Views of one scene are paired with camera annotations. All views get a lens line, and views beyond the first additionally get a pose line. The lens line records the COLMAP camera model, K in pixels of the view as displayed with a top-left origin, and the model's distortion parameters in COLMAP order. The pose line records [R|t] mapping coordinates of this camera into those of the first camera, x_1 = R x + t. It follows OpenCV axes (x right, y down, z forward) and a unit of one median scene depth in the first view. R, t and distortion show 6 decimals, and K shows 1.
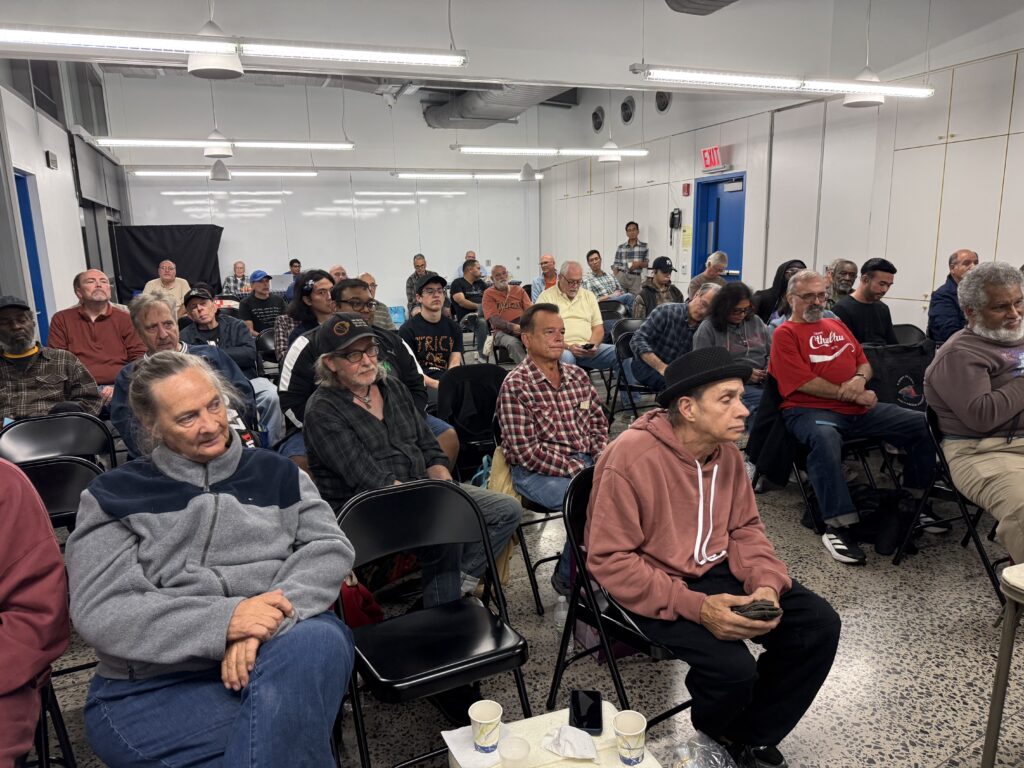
lens RADIAL K [[734.2, 0, 508.1], [0, 734.2, 387.7], [0, 0, 1]] dist [0.017898, -0.014797]
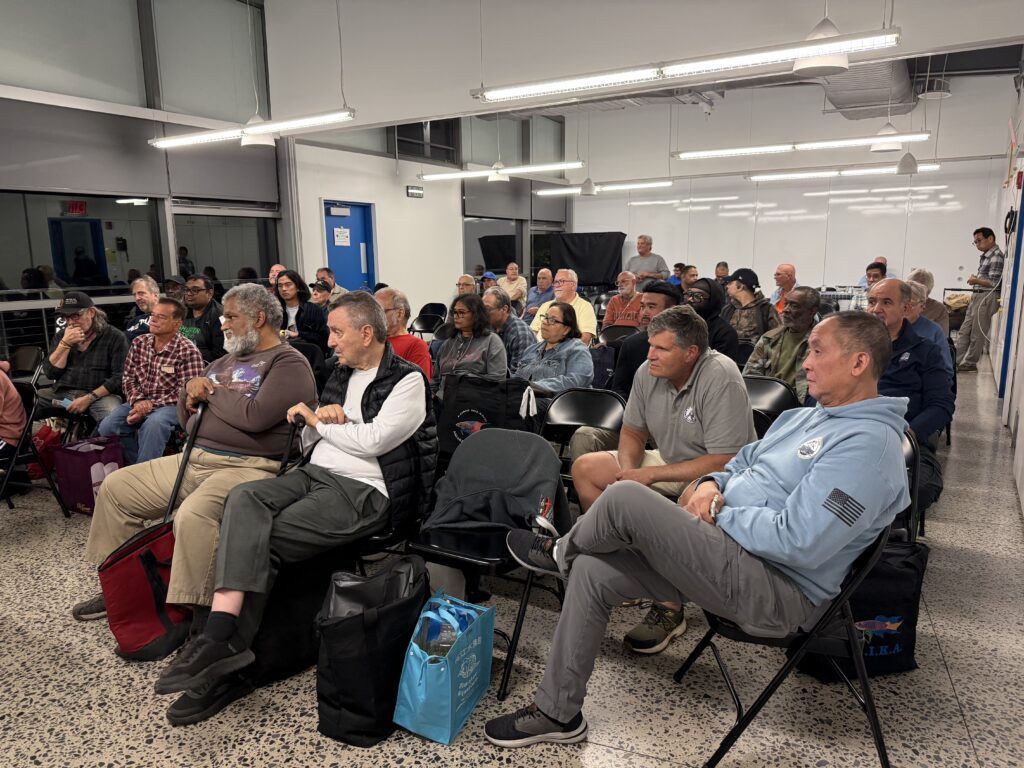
lens RADIAL K [[734.2, 0, 513.6], [0, 734.2, 385.2], [0, 0, 1]] dist [0.017898, -0.014797]
pose [[0.639865, 0.147934, -0.754114, 0.462190], [-0.148672, 0.986588, 0.067390, -0.044149], [0.753969, 0.068995, 0.653277, 0.167425]]
